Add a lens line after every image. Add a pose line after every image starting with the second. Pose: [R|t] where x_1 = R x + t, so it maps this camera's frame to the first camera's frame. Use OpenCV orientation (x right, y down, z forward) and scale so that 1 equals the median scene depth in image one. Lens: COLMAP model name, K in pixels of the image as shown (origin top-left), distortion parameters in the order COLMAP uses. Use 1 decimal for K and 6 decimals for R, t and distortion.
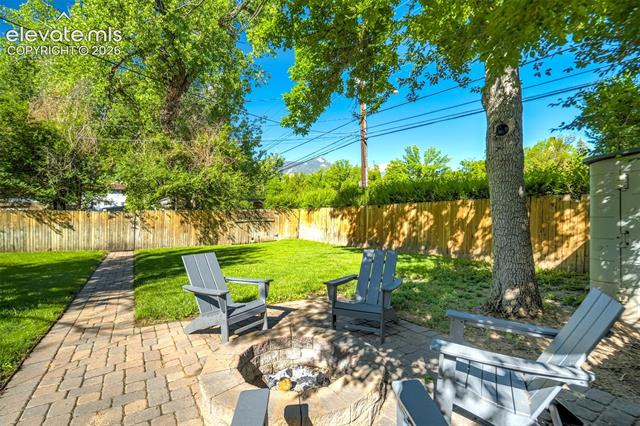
lens RADIAL K [[348.6, 0, 322.0], [0, 348.6, 211.3], [0, 0, 1]] dist [0.037592, 0.000682]
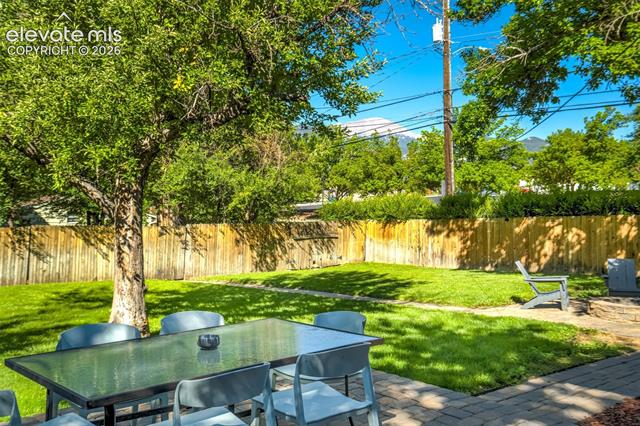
lens RADIAL K [[643.1, 0, 353.8], [0, 643.1, 200.8], [0, 0, 1]] dist [0.105963, 0.000000]
pose [[0.993341, 0.001761, 0.115196, -0.326388], [0.000748, 0.999764, -0.021731, -0.025196], [-0.115207, 0.021673, 0.993105, -0.400808]]
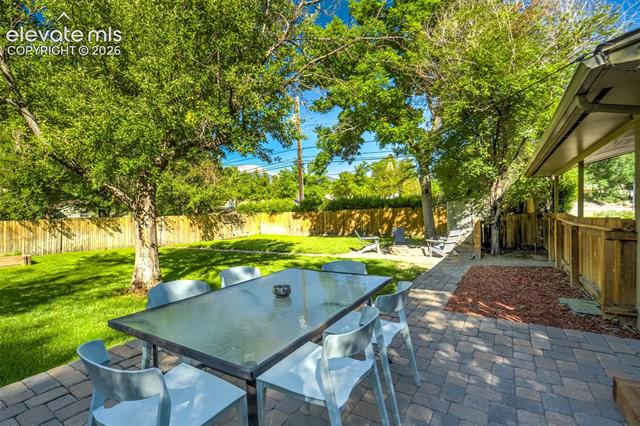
lens RADIAL K [[303.9, 0, 336.1], [0, 303.9, 209.3], [0, 0, 1]] dist [-0.017443, 0.000181]
pose [[0.914488, -0.011484, 0.404450, -0.376845], [0.014233, 0.999892, -0.003792, -0.016839], [-0.404363, 0.009224, 0.914552, -0.309530]]
